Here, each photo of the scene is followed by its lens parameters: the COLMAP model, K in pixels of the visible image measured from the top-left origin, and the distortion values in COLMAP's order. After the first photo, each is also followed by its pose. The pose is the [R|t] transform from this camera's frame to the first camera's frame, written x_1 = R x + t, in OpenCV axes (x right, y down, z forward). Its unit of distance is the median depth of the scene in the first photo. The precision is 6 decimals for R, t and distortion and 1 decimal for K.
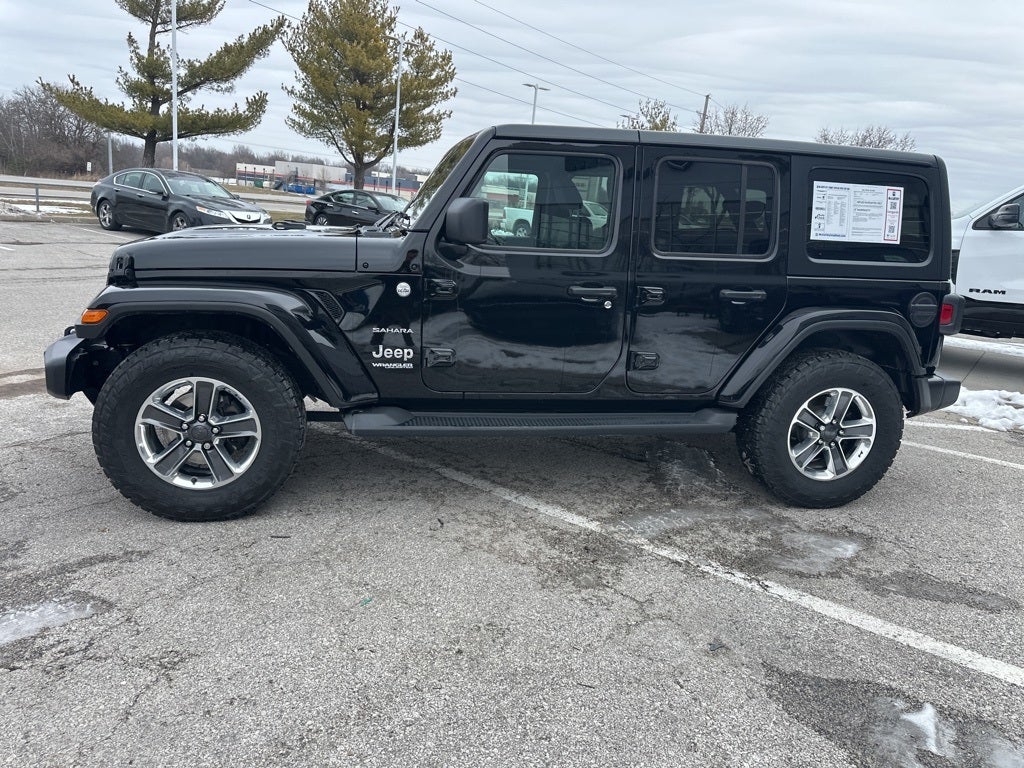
lens RADIAL K [[722.0, 0, 508.2], [0, 722.0, 379.8], [0, 0, 1]] dist [0.038780, -0.044468]
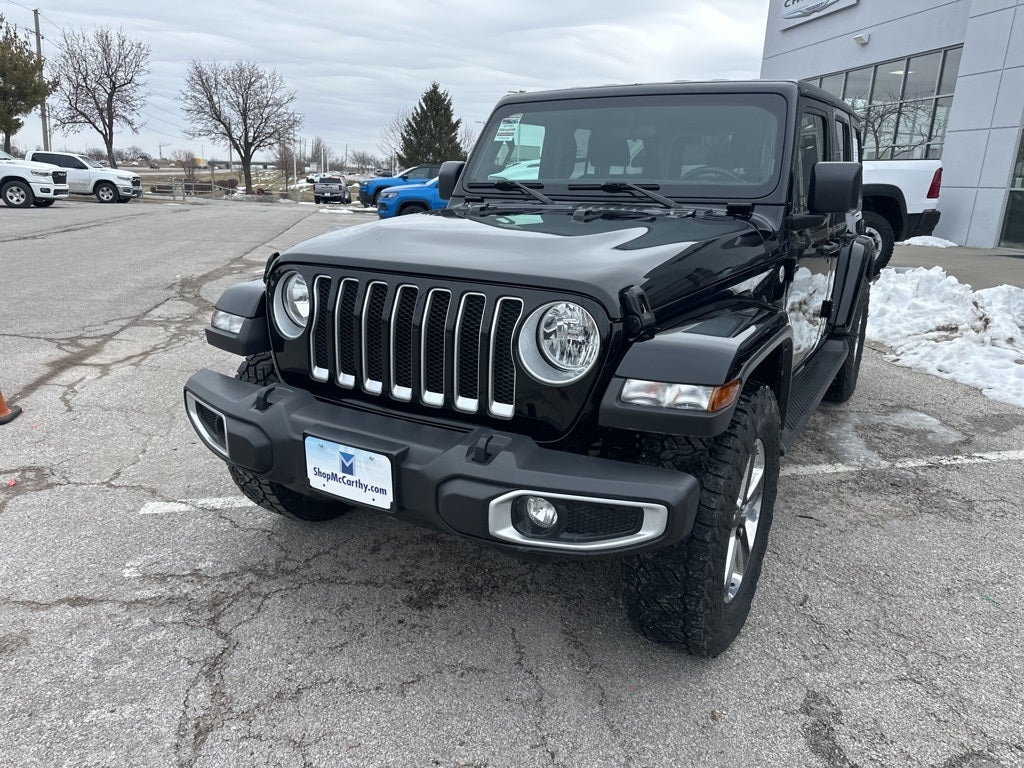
lens RADIAL K [[725.3, 0, 510.7], [0, 725.3, 379.9], [0, 0, 1]] dist [0.028766, -0.034065]
pose [[0.663846, -0.251755, 0.704221, -0.893350], [0.192341, 0.967436, 0.164539, -0.186433], [-0.722712, 0.026222, 0.690651, 0.574010]]
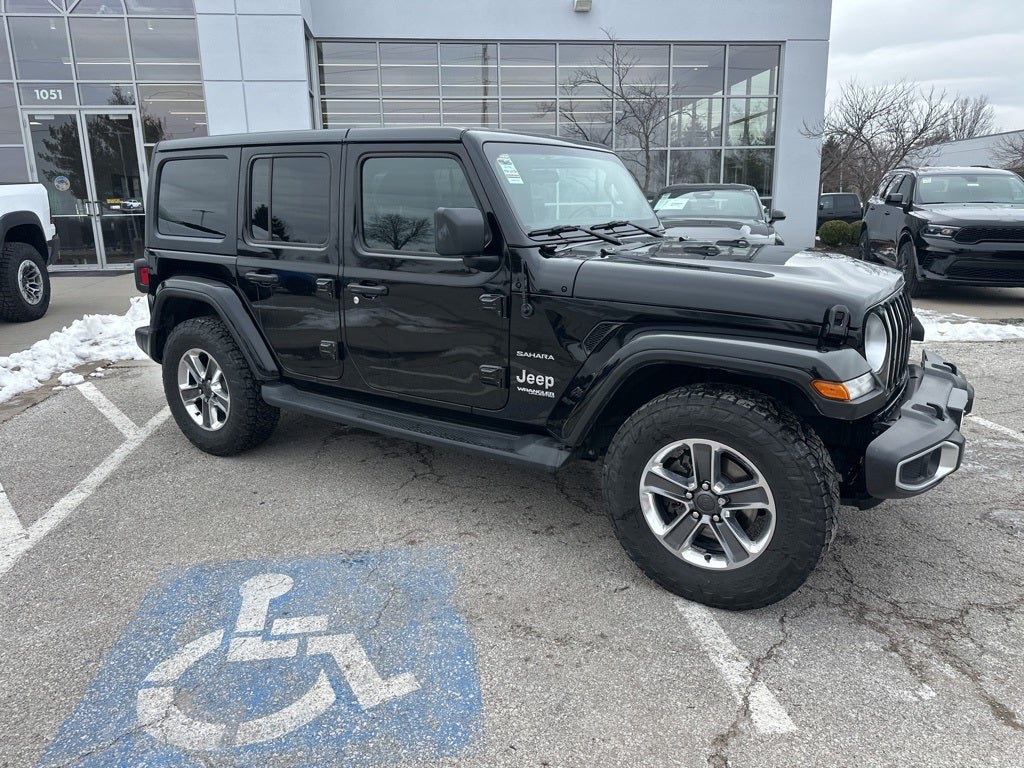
lens RADIAL K [[719.8, 0, 515.2], [0, 719.8, 385.1], [0, 0, 1]] dist [0.034643, -0.041560]
pose [[-0.708752, -0.235539, 0.664976, -0.783918], [0.120062, 0.888590, 0.442710, -0.506350], [-0.695166, 0.393610, -0.601511, 1.861944]]
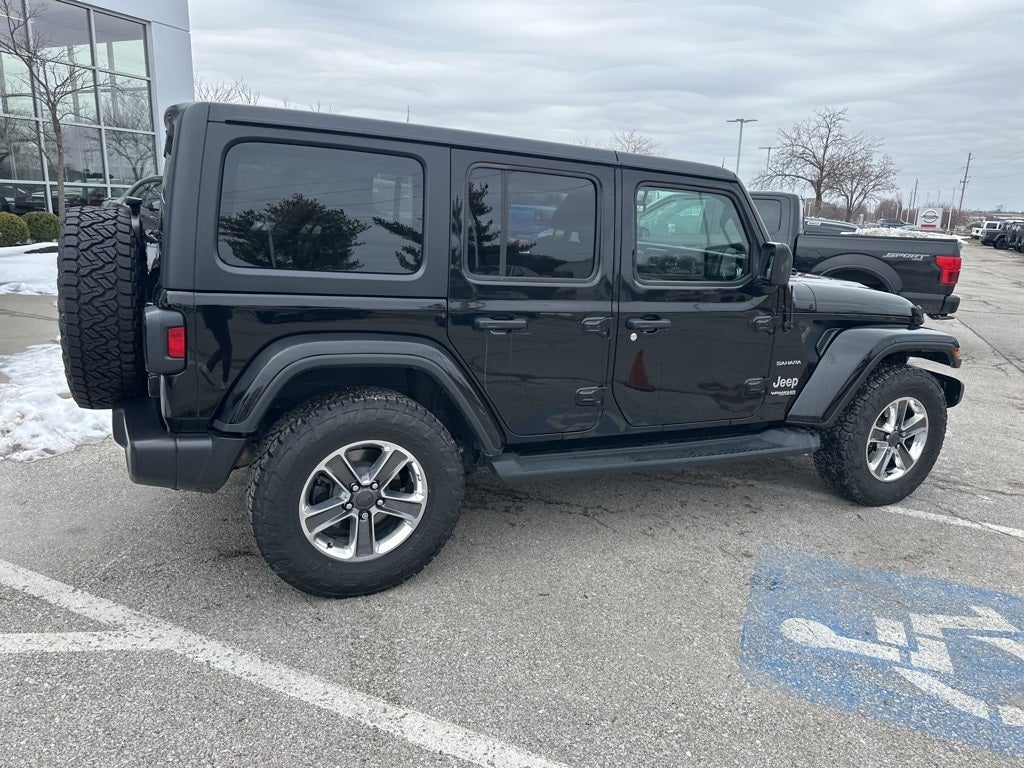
lens RADIAL K [[722.0, 0, 508.2], [0, 722.0, 379.8], [0, 0, 1]] dist [0.038780, -0.044468]
pose [[-0.962606, -0.064885, -0.263019, 0.421344], [-0.177159, 0.885288, 0.429977, -0.514788], [0.204949, 0.460494, -0.863679, 2.148191]]
